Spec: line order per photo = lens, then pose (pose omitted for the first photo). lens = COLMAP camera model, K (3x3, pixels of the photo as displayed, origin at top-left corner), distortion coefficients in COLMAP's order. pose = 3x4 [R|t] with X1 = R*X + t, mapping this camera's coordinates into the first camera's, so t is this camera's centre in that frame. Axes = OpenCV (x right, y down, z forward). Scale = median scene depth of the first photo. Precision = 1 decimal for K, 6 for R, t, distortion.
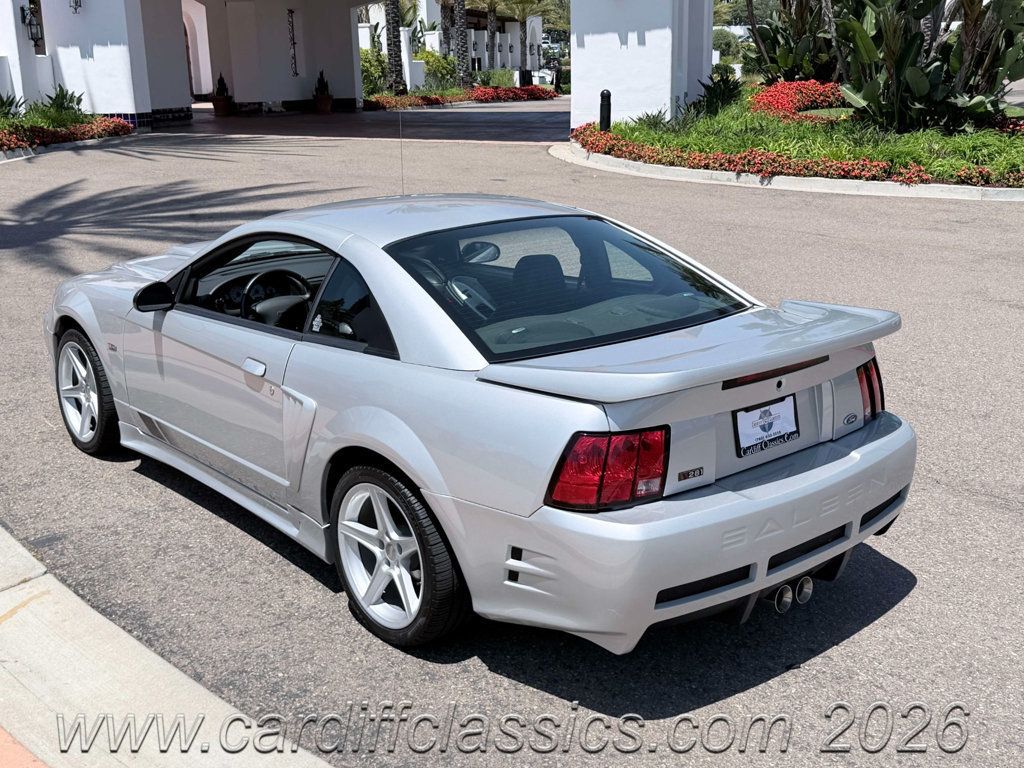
lens RADIAL K [[1185.6, 0, 516.8], [0, 1185.6, 377.7], [0, 0, 1]] dist [0.052773, 0.000000]
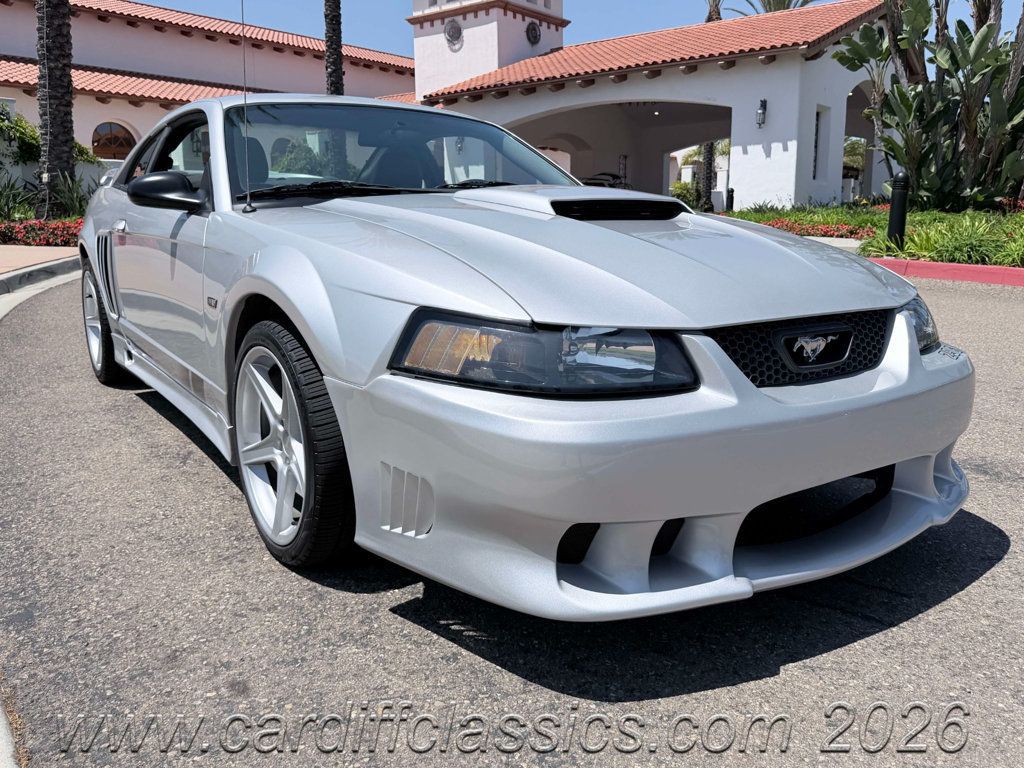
lens RADIAL K [[819.5, 0, 510.0], [0, 819.5, 382.1], [0, 0, 1]] dist [0.082251, -0.140502]
pose [[0.901512, 0.094442, -0.422323, 1.099618], [-0.116298, 0.992868, -0.026226, 0.242986], [0.416835, 0.072758, 0.906066, -0.211818]]
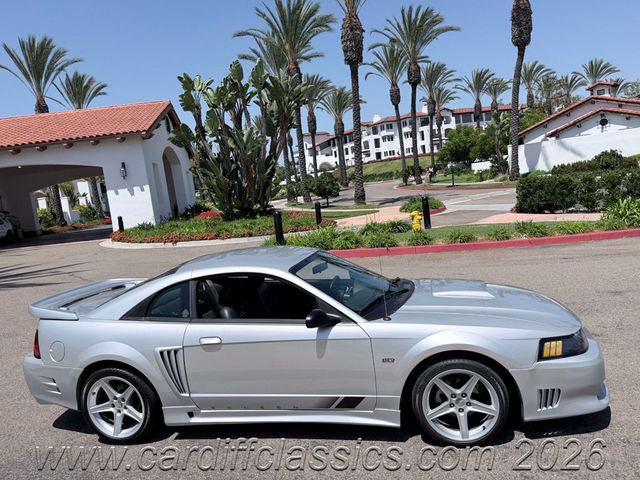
lens RADIAL K [[522.3, 0, 320.4], [0, 522.3, 242.3], [0, 0, 1]] dist [0.081560, -0.130185]
pose [[0.948473, -0.128616, 0.289579, 0.554507], [0.175742, 0.973992, -0.143021, 0.148518], [-0.263653, 0.186543, 0.946408, -0.496486]]
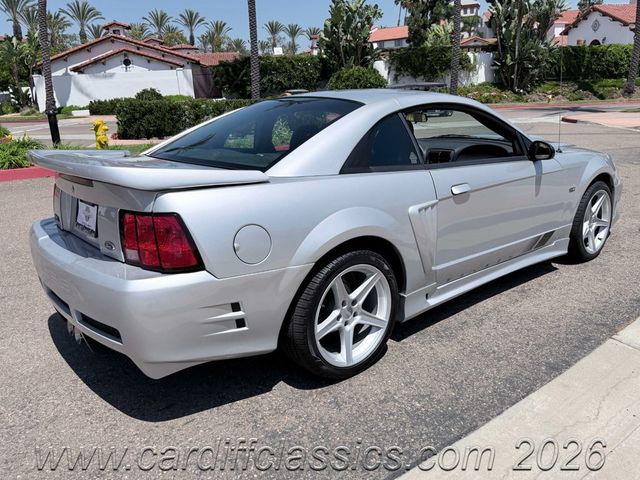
lens RADIAL K [[522.3, 0, 321.0], [0, 522.3, 239.3], [0, 0, 1]] dist [0.081560, -0.130185]
pose [[0.343408, -0.258046, 0.903041, 0.094033], [0.276600, 0.946658, 0.165324, 0.077188], [-0.897532, 0.193007, 0.396466, 0.124531]]
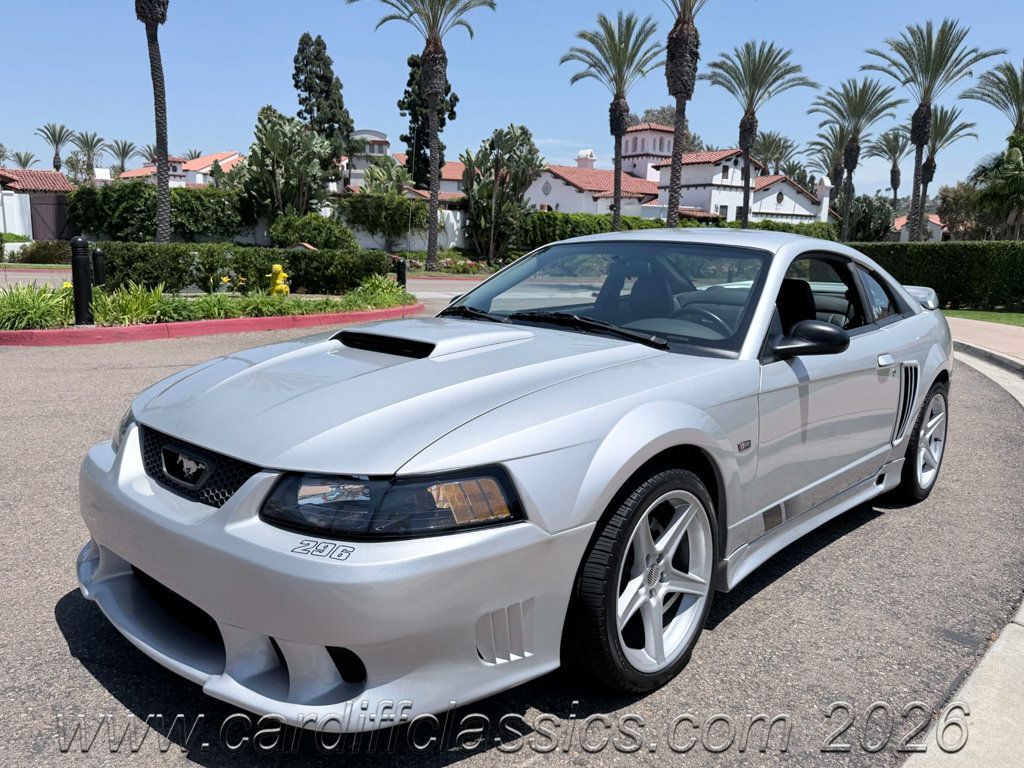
lens RADIAL K [[788.5, 0, 505.6], [0, 788.5, 385.9], [0, 0, 1]] dist [0.042286, -0.067380]
pose [[-0.114232, -0.160968, 0.980327, -0.721174], [0.231345, 0.955347, 0.183824, -0.163363], [-0.966142, 0.247792, -0.071893, 1.090072]]
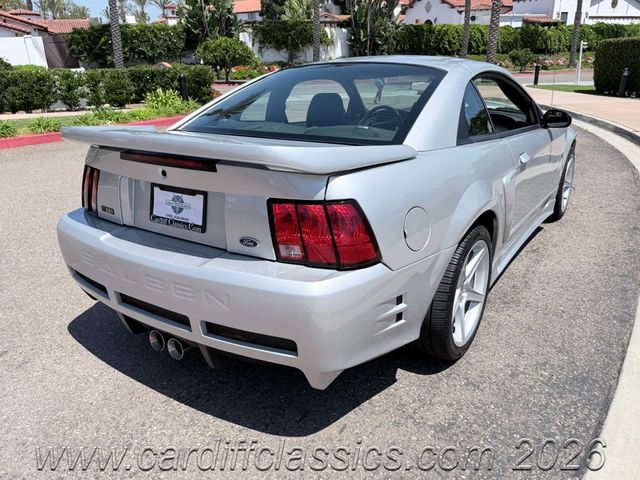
lens RADIAL K [[492.8, 0, 317.8], [0, 492.8, 243.5], [0, 0, 1]] dist [0.042286, -0.067380]
pose [[0.082548, -0.341042, 0.936417, 0.109164], [0.279973, 0.909719, 0.306639, 0.024479], [-0.956452, 0.236858, 0.170578, 0.319789]]
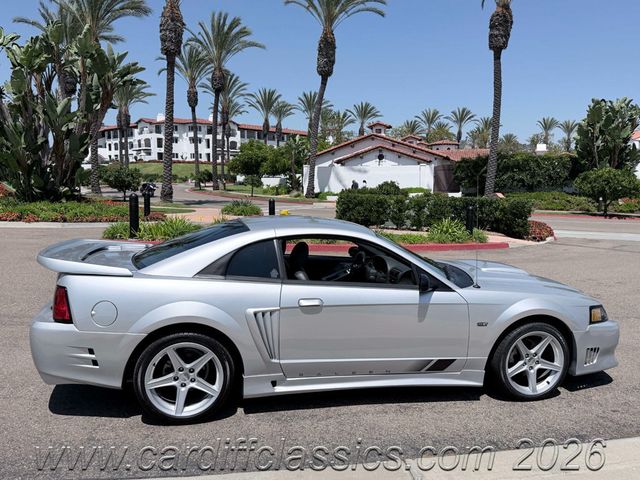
lens RADIAL K [[522.3, 0, 319.4], [0, 522.3, 246.8], [0, 0, 1]] dist [0.081560, -0.130185]
pose [[0.745950, -0.056806, 0.663575, 0.198604], [0.148272, 0.985515, -0.082312, 0.137473], [-0.649288, 0.159790, 0.743567, -0.285273]]
